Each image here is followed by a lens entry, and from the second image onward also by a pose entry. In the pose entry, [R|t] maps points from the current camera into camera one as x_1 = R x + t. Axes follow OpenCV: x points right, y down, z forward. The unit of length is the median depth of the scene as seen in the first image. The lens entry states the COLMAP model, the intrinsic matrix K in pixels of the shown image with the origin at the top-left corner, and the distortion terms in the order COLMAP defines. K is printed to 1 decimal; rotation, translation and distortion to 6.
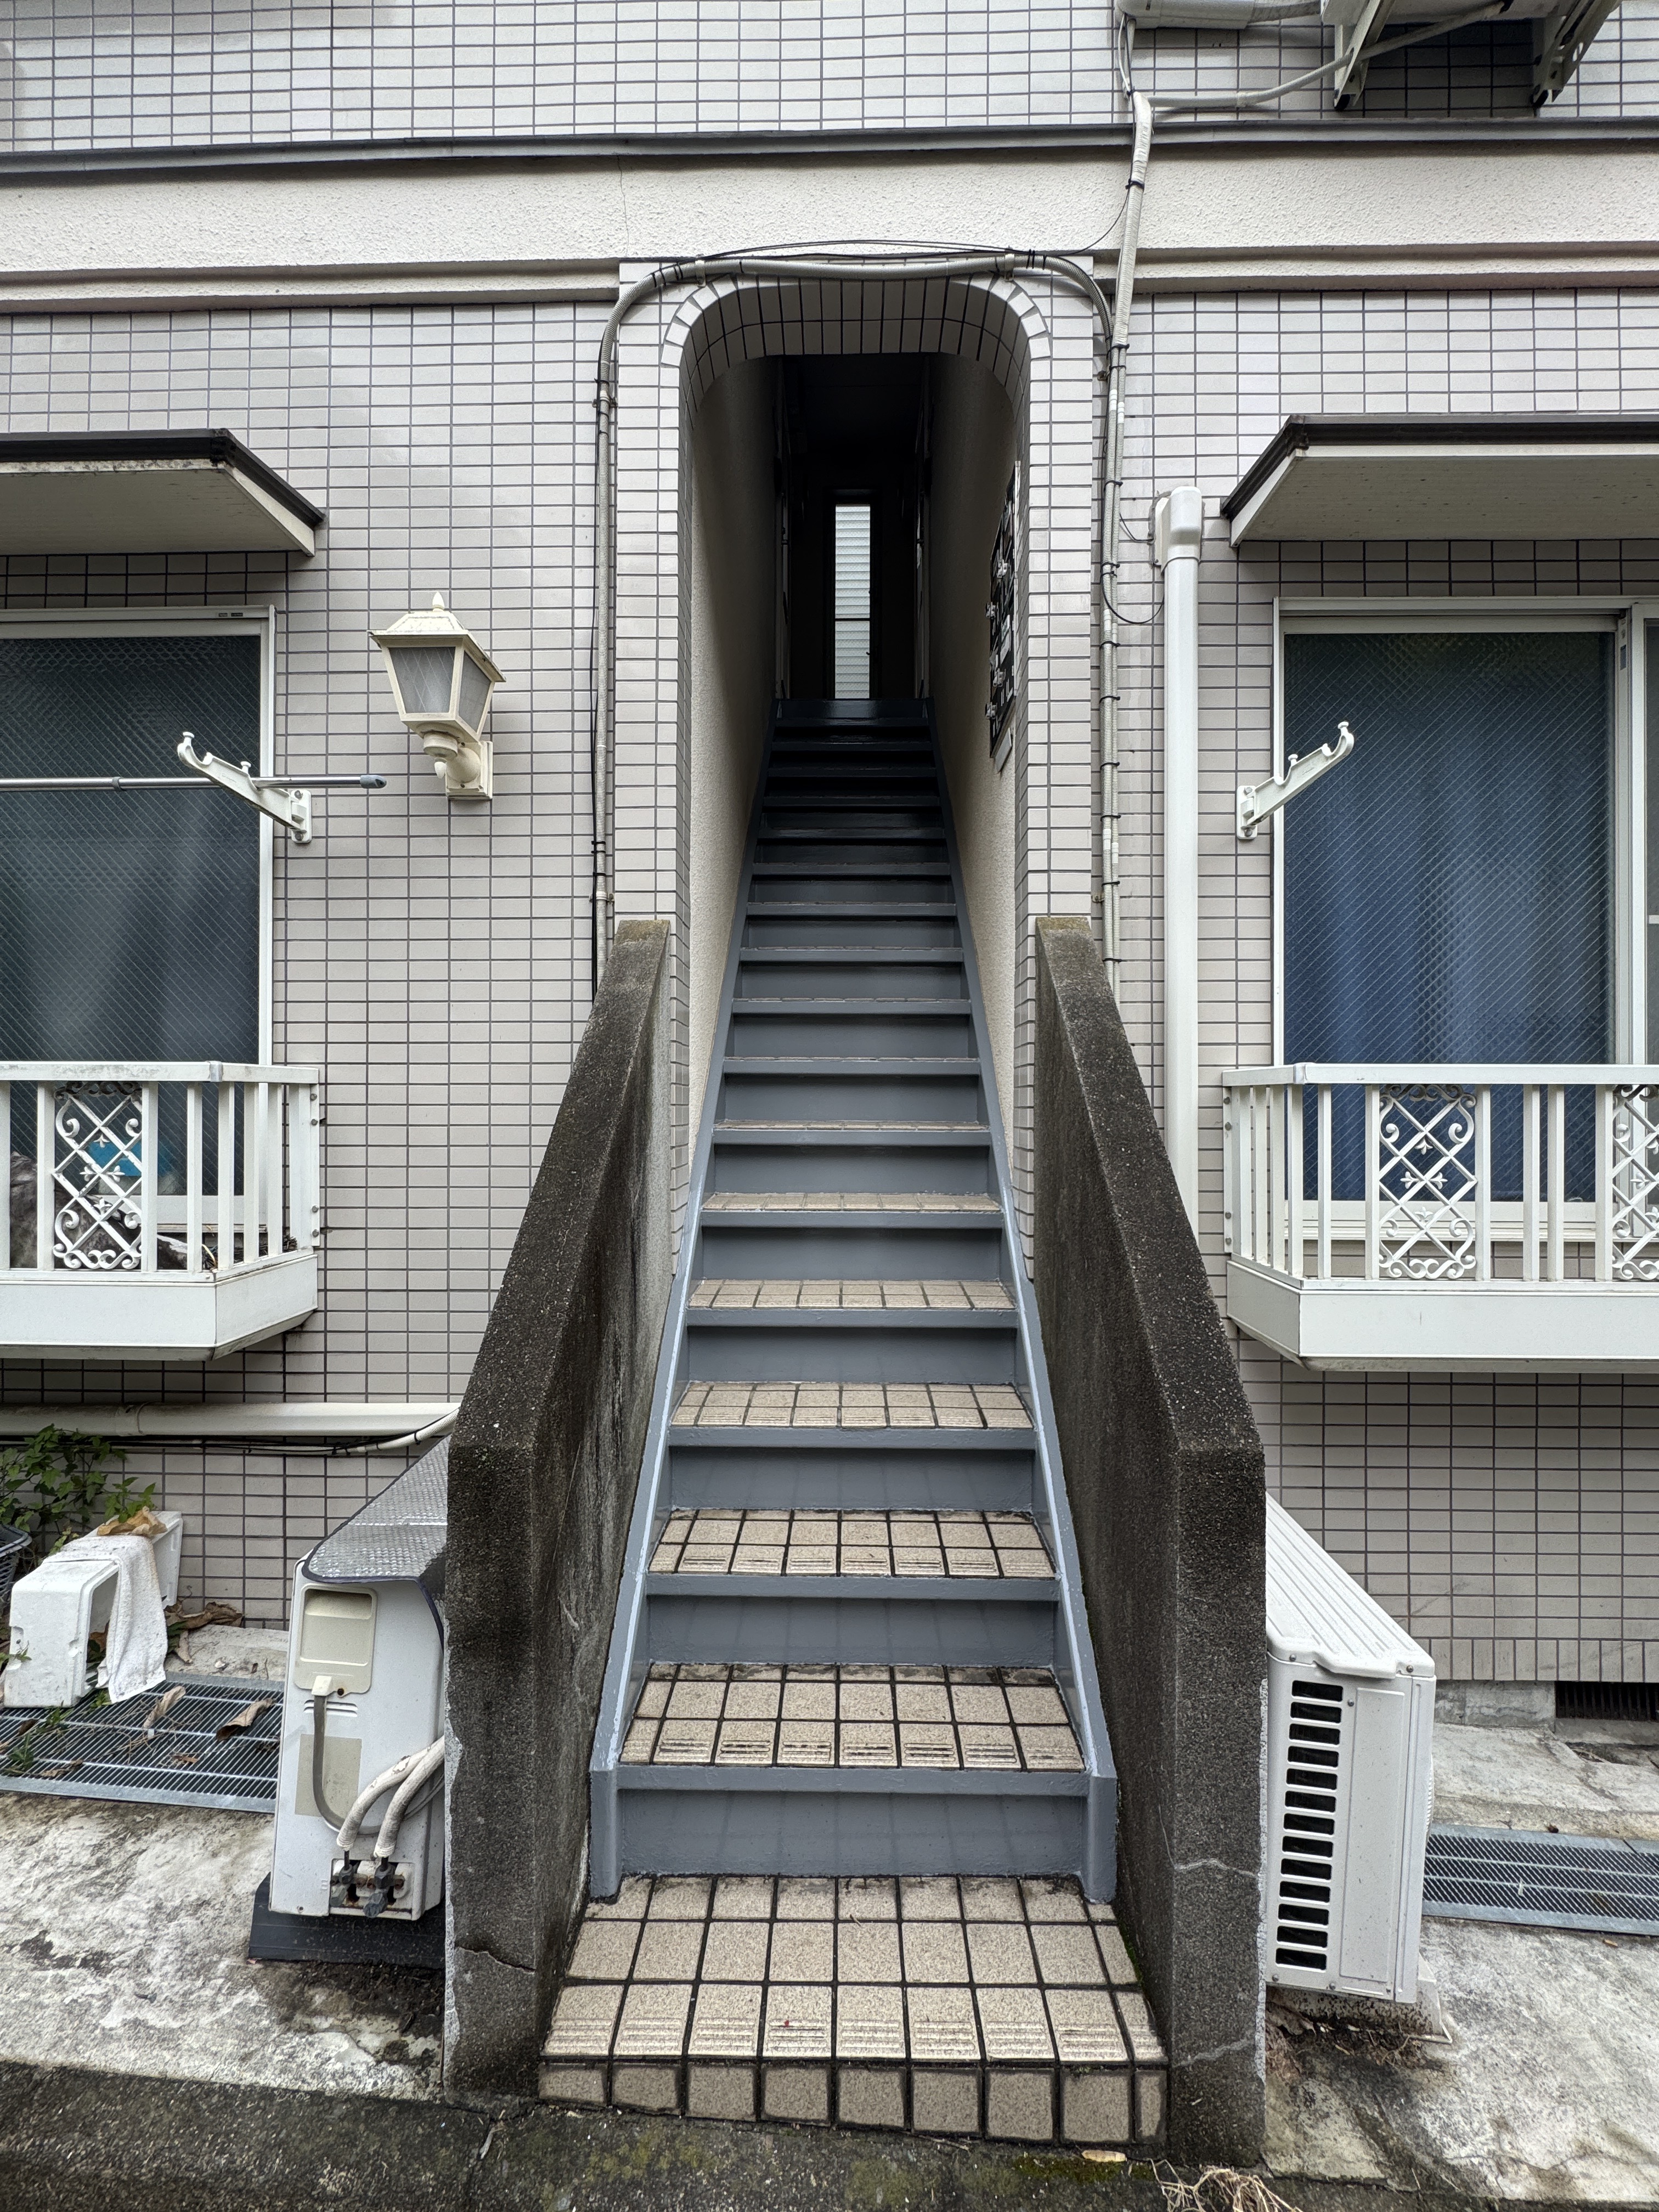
lens RADIAL K [[882.1, 0, 832.6], [0, 882.1, 1102.9], [0, 0, 1]] dist [-0.003759, 0.000561]
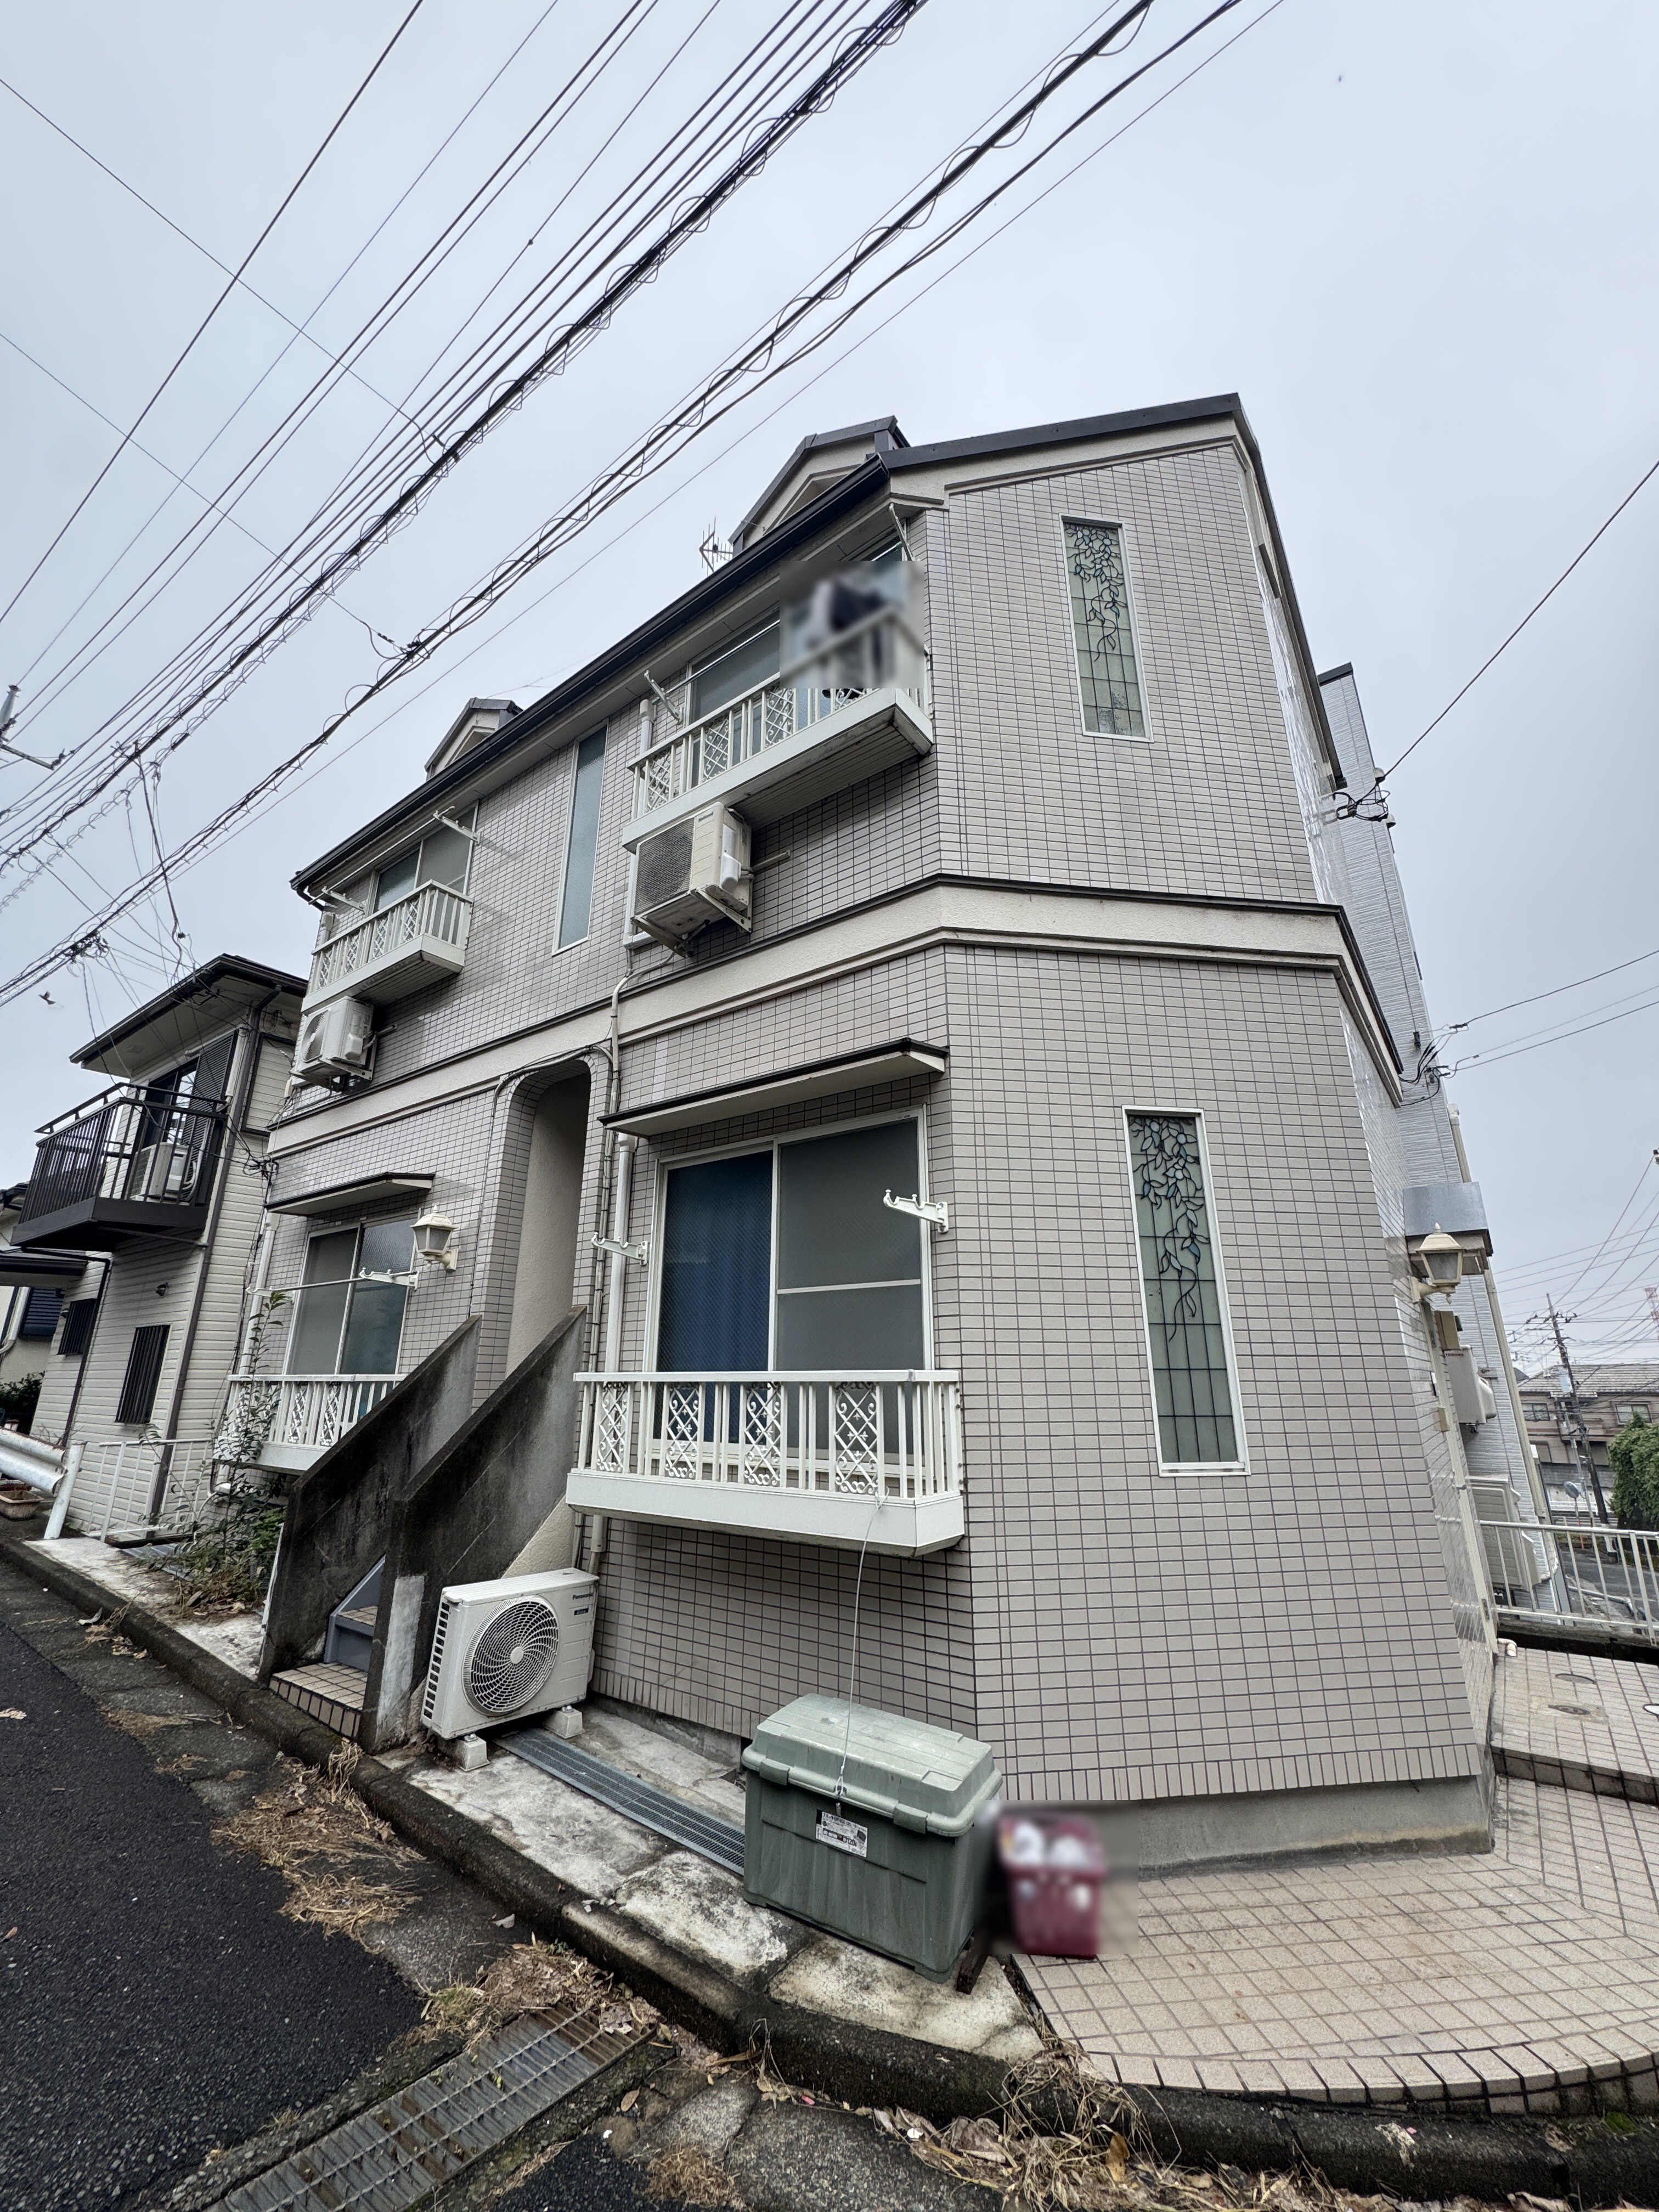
lens RADIAL K [[882.1, 0, 831.1], [0, 882.1, 1103.3], [0, 0, 1]] dist [-0.003759, 0.000561]
pose [[0.813775, -0.177827, -0.553307, 2.212254], [0.004121, 0.953781, -0.300474, -0.017470], [0.581166, 0.242238, 0.776896, -0.570477]]
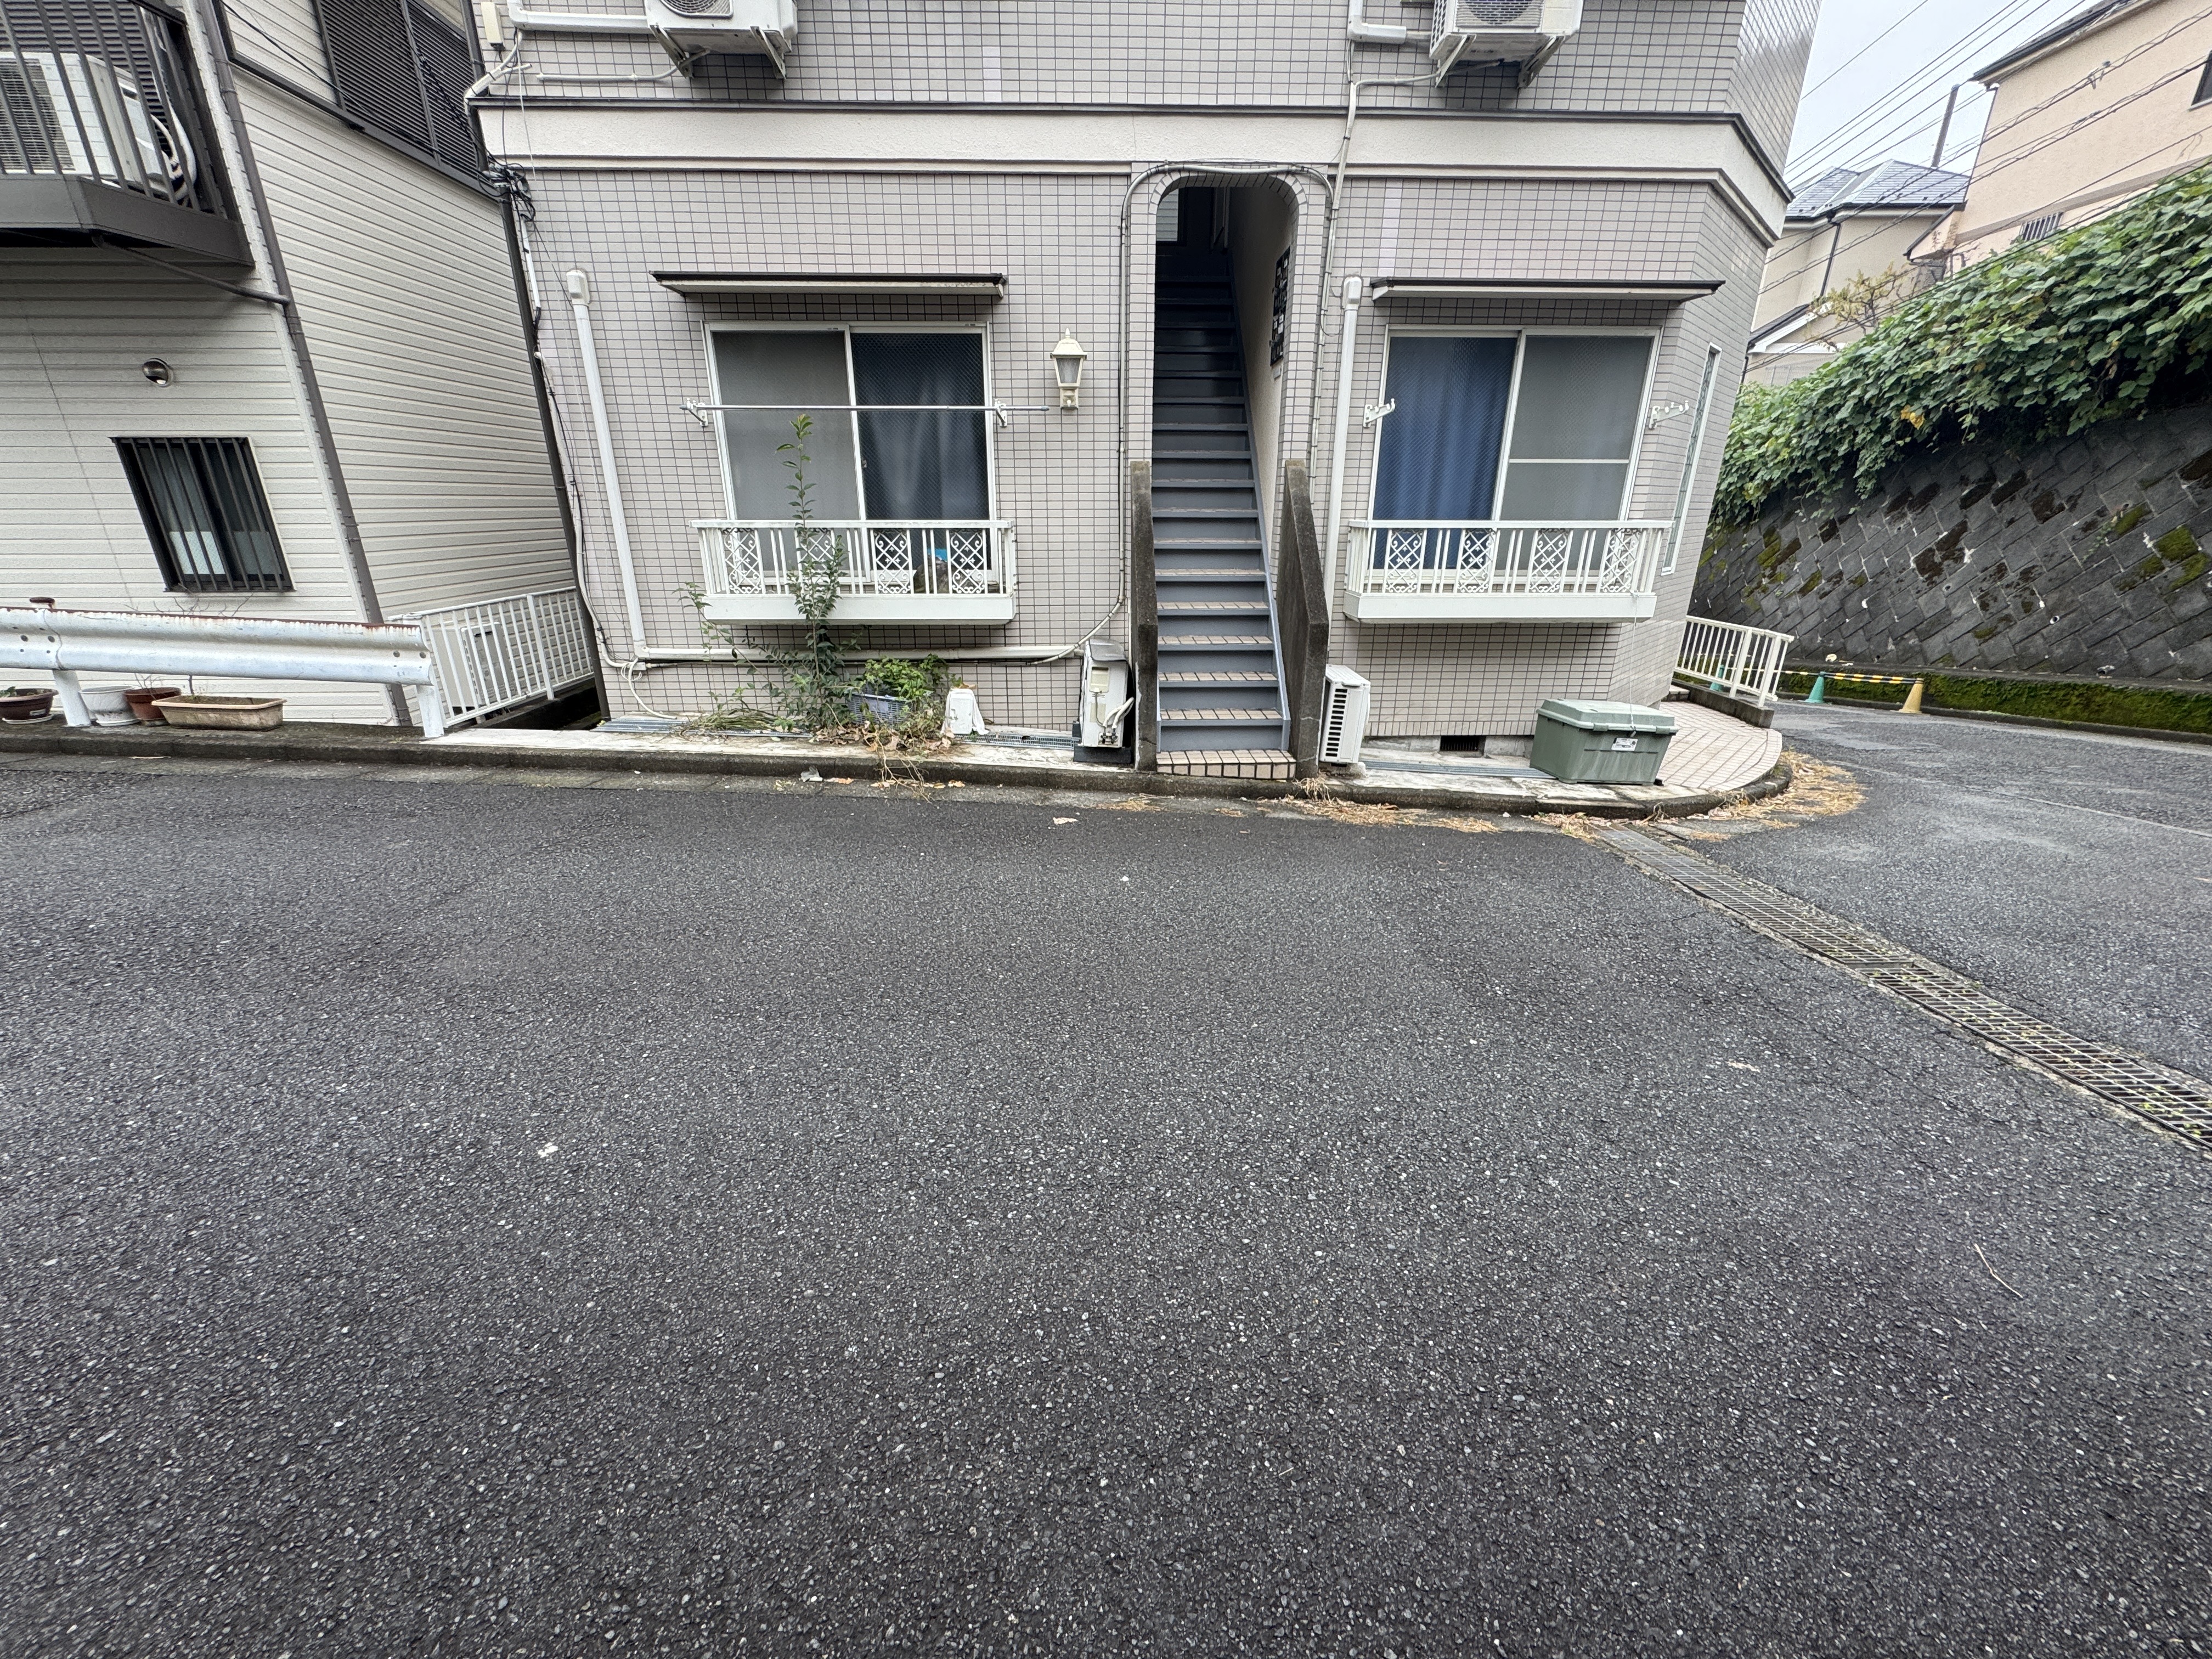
lens RADIAL K [[882.1, 0, 1102.2], [0, 882.1, 829.2], [0, 0, 1]] dist [-0.003759, 0.000561]
pose [[0.998984, -0.018088, 0.041276, -0.462933], [0.002535, 0.937016, 0.349278, -0.096760], [-0.044994, -0.348818, 0.936110, -1.896767]]
